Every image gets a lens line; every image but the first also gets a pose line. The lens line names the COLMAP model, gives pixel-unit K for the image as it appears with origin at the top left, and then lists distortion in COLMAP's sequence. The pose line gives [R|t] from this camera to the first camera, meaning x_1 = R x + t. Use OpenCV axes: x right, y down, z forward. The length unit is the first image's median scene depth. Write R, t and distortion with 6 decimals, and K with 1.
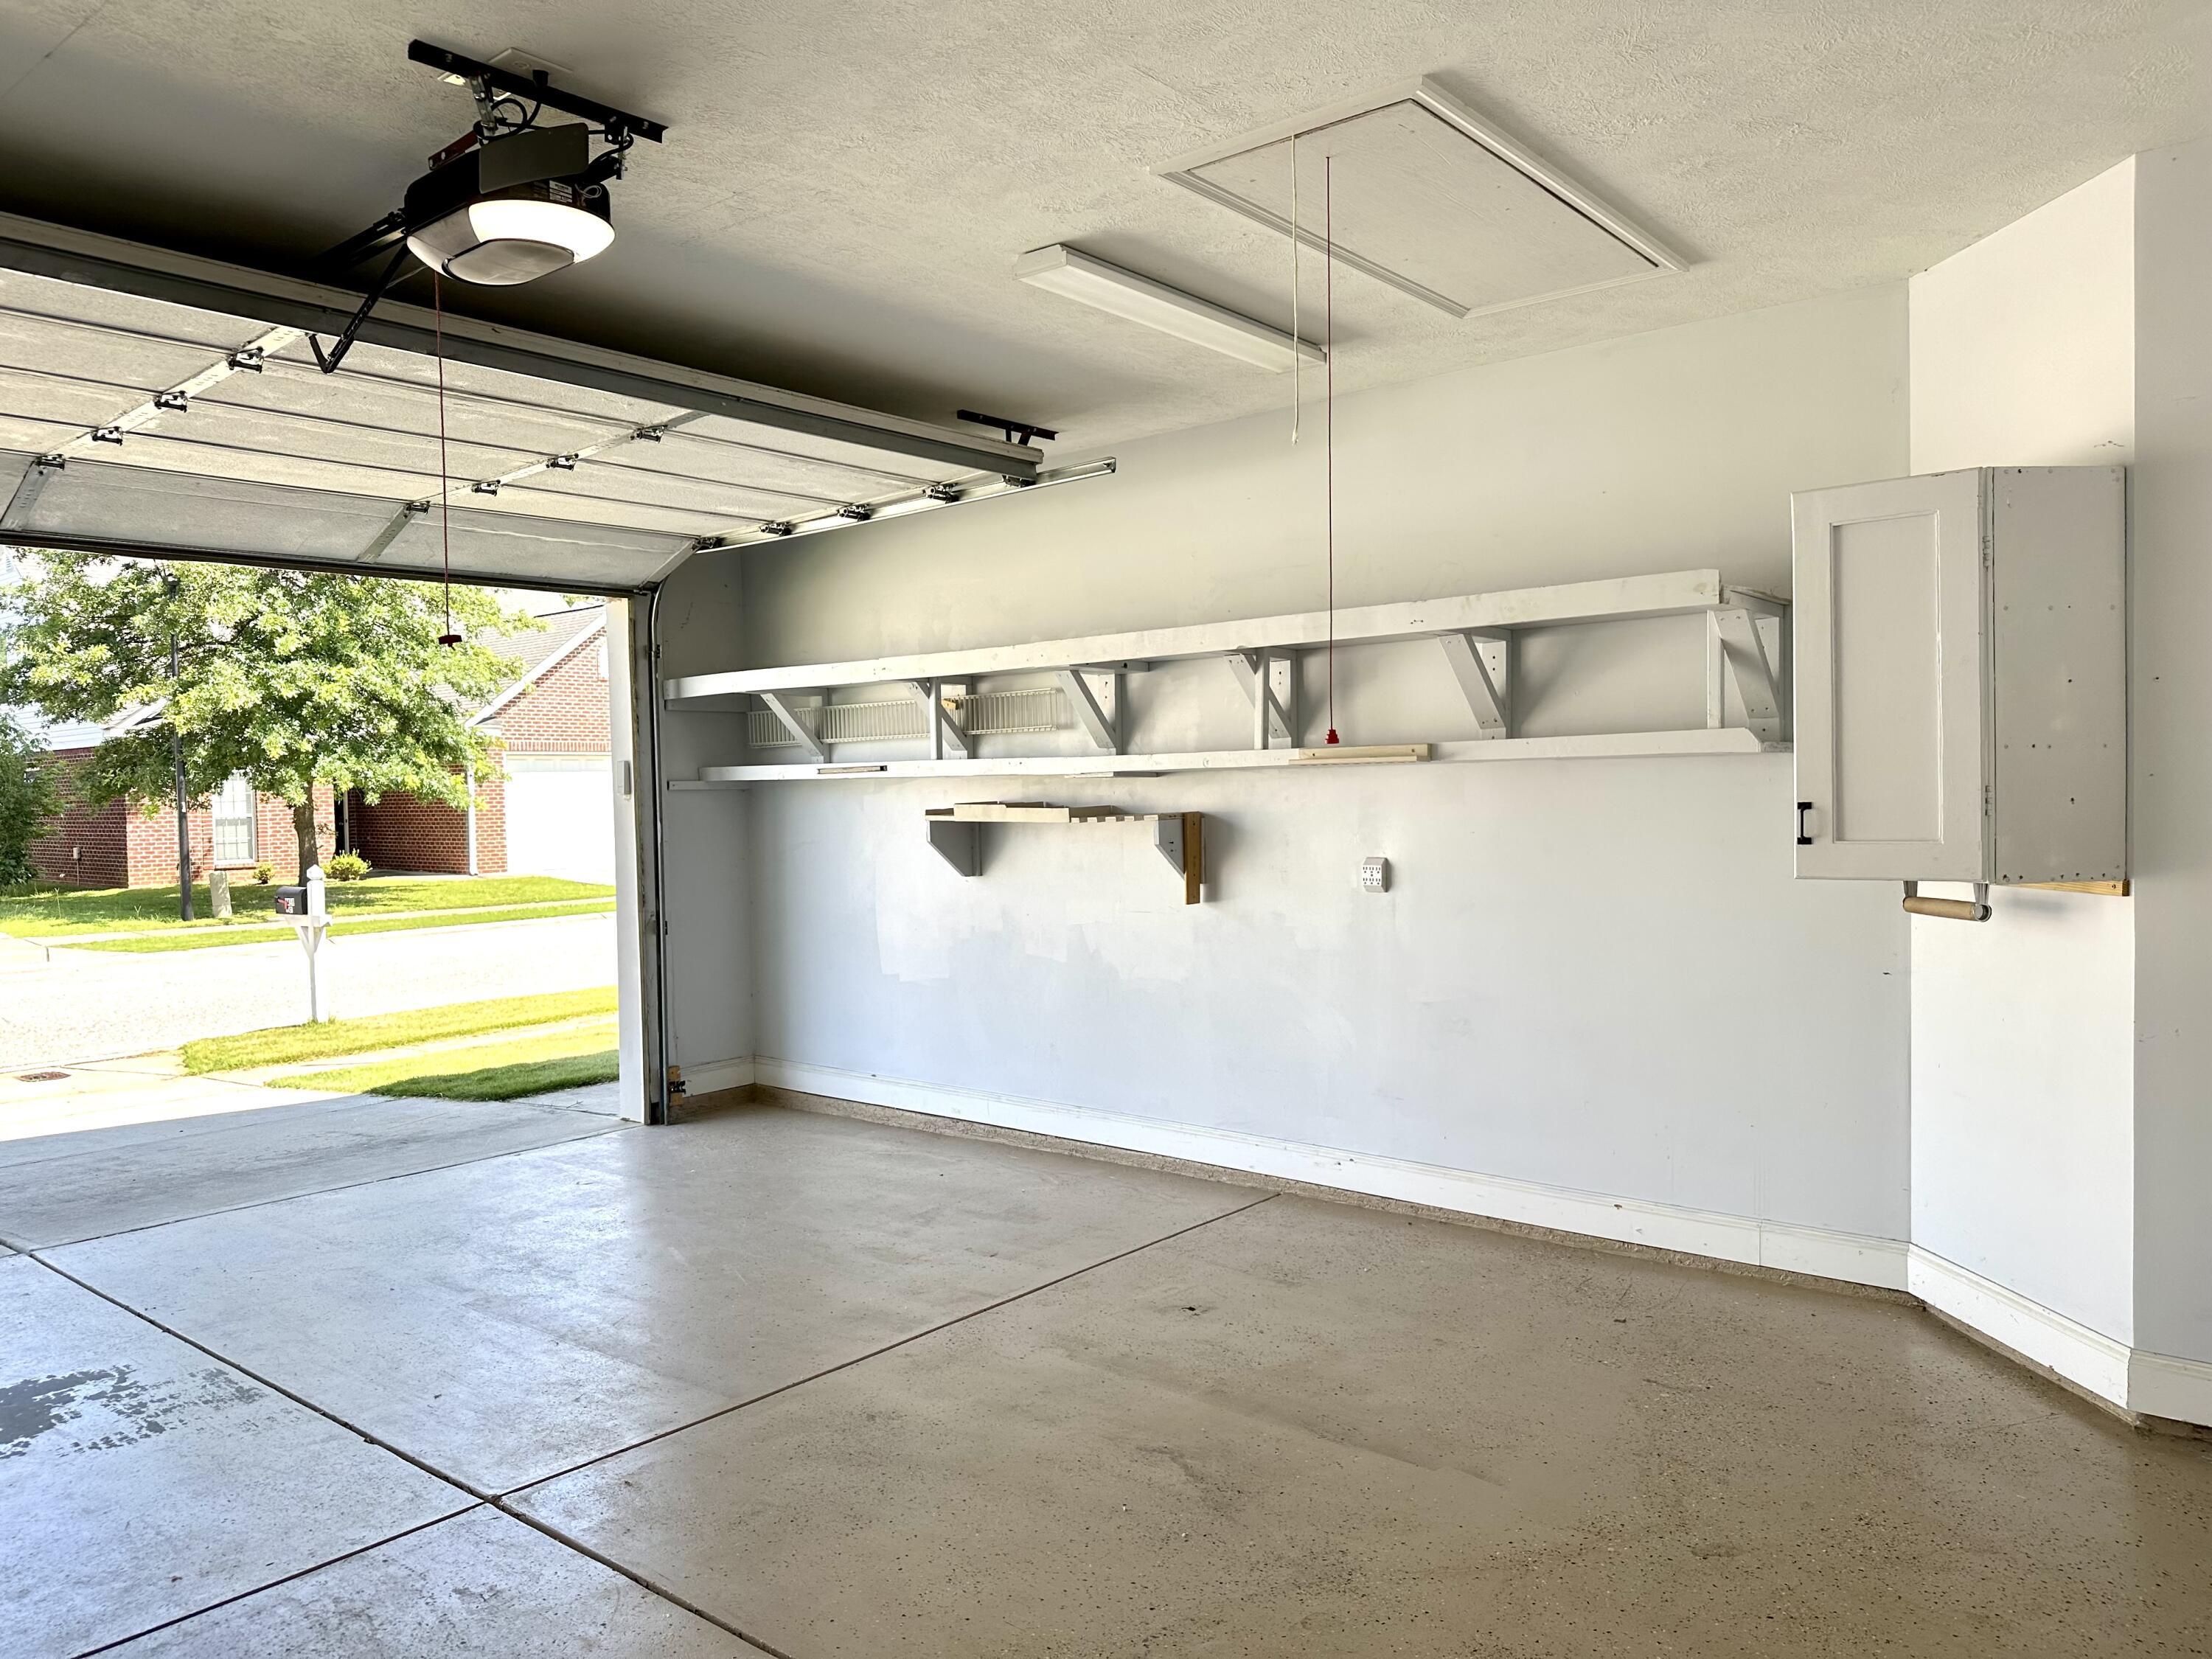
lens RADIAL K [[1550.3, 0, 1107.2], [0, 1550.3, 817.7], [0, 0, 1]] dist [0.096922, -0.141723]
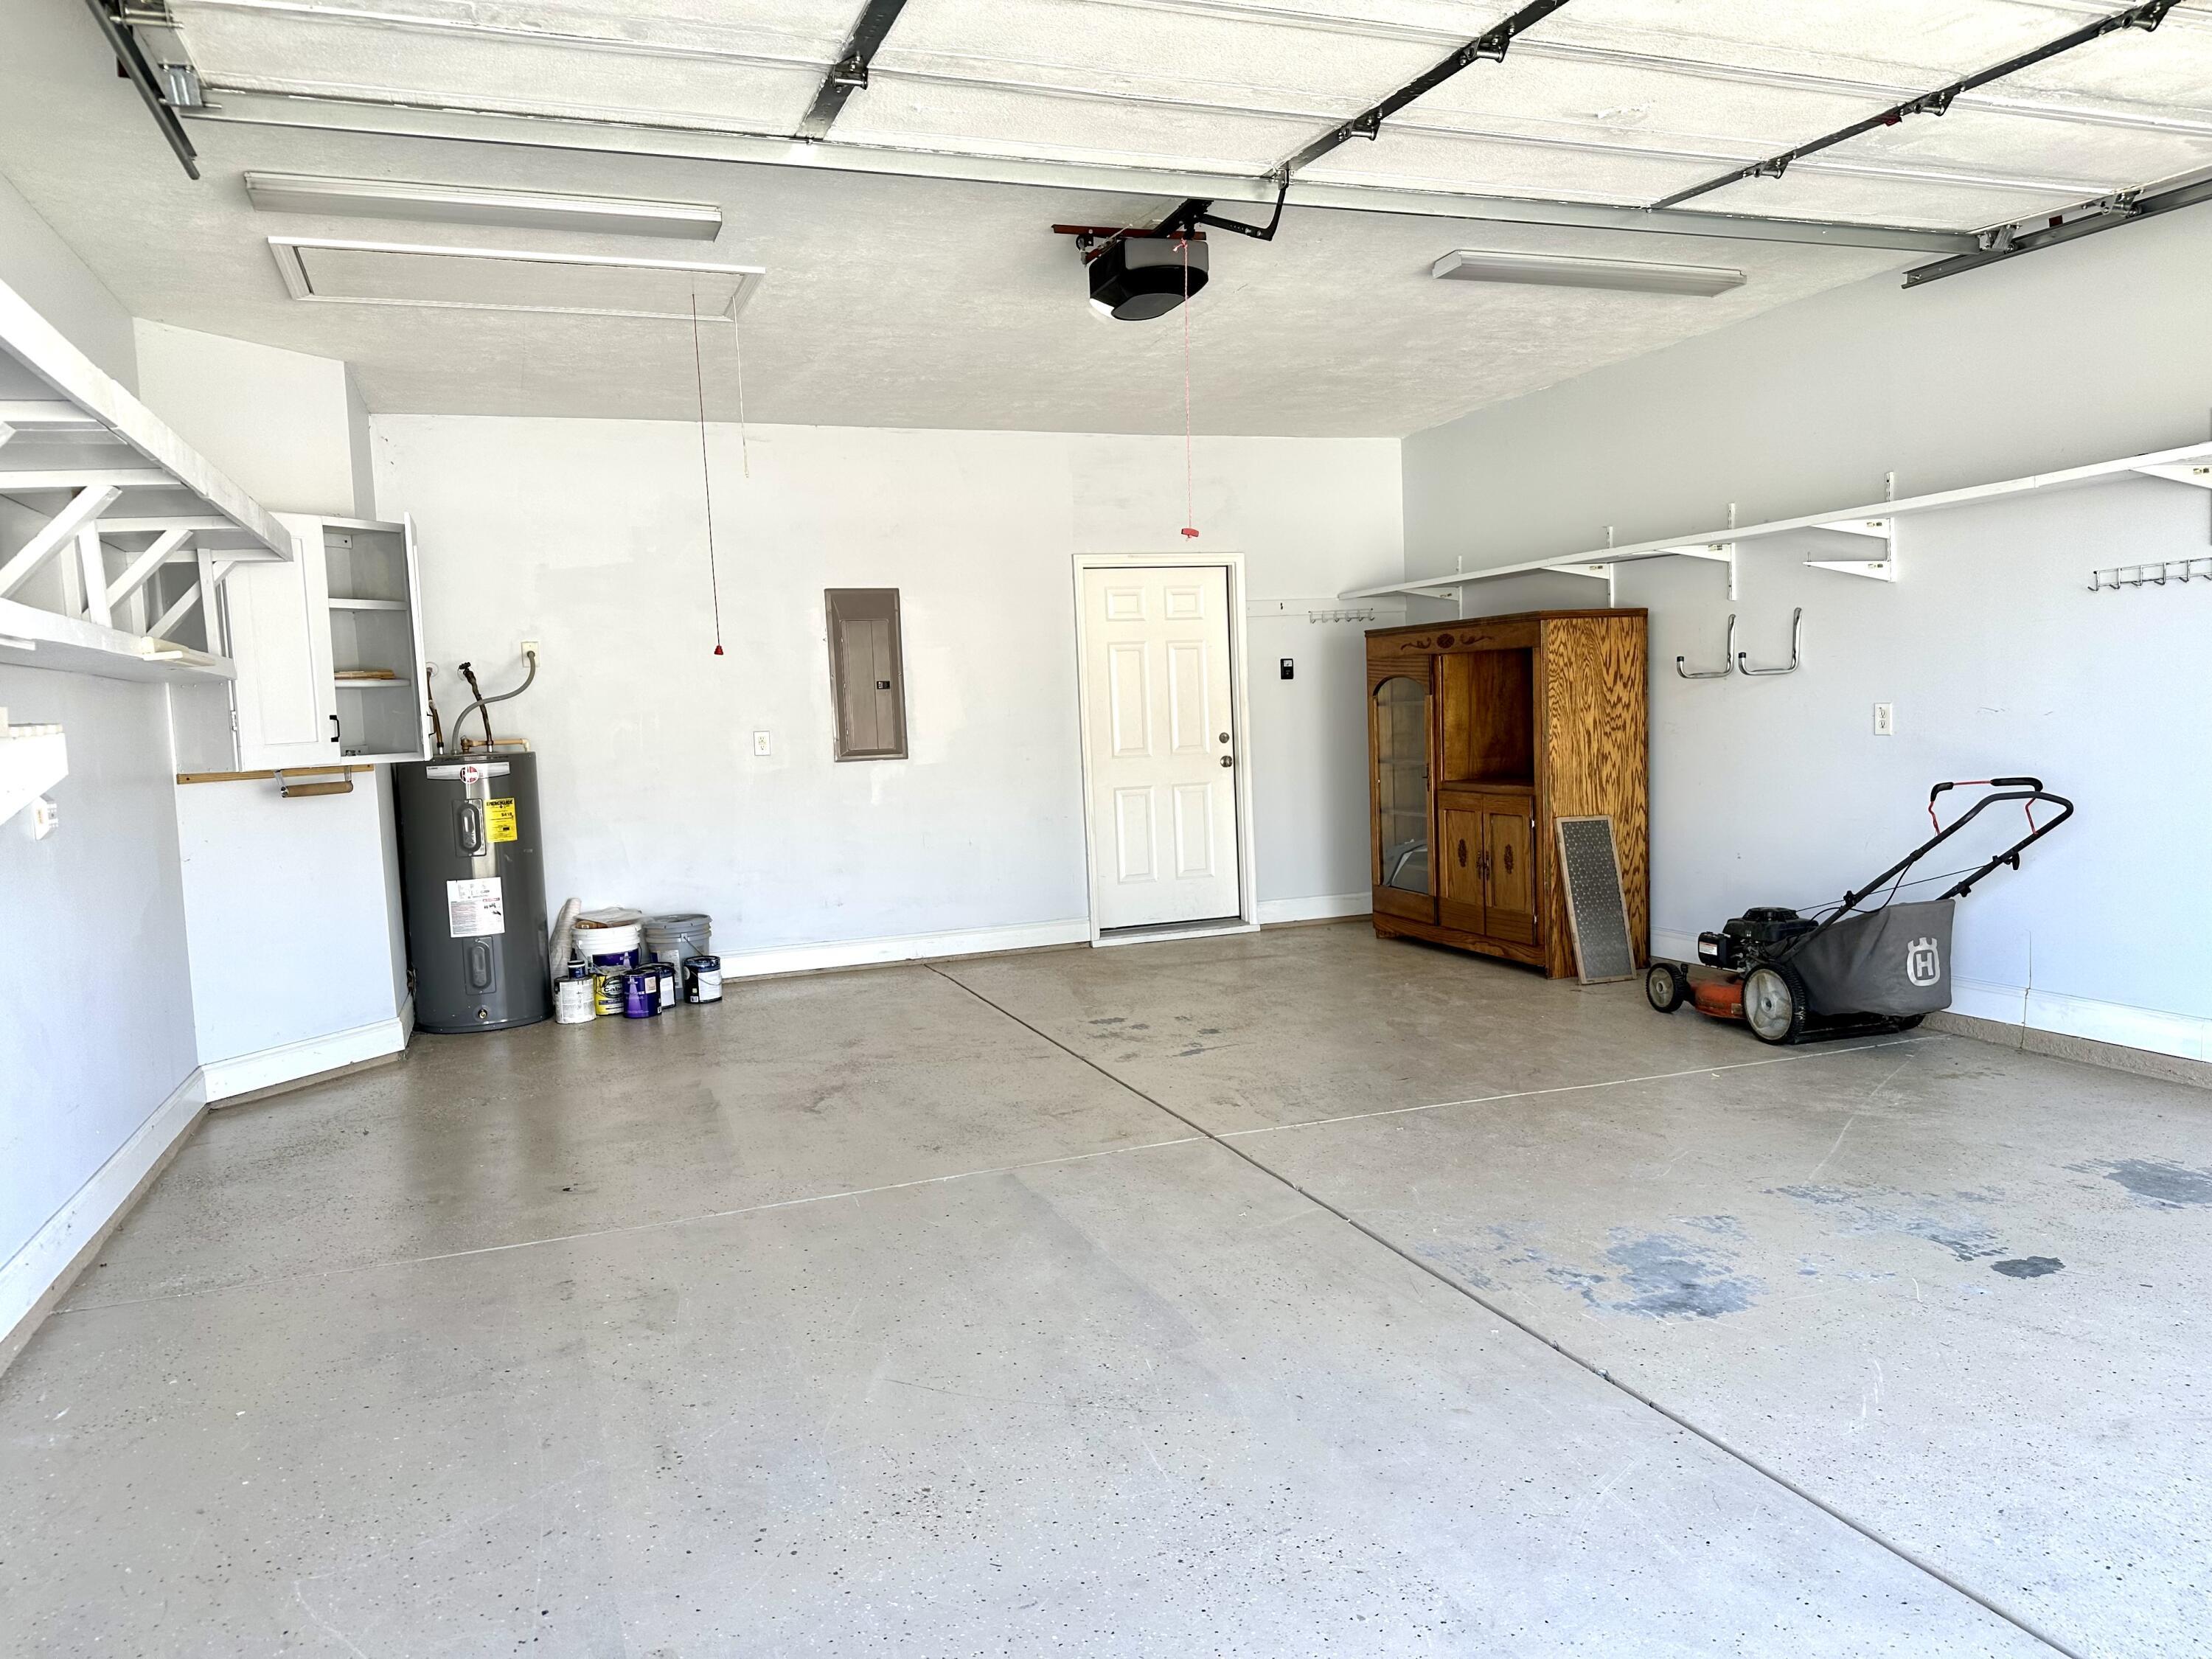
lens RADIAL K [[1550.3, 0, 1107.2], [0, 1550.3, 817.7], [0, 0, 1]] dist [0.096922, -0.141723]
pose [[-0.871803, 0.025735, 0.489180, -0.863244], [0.072951, 0.994304, 0.077703, 0.022153], [-0.484393, 0.103428, -0.868715, 1.922617]]
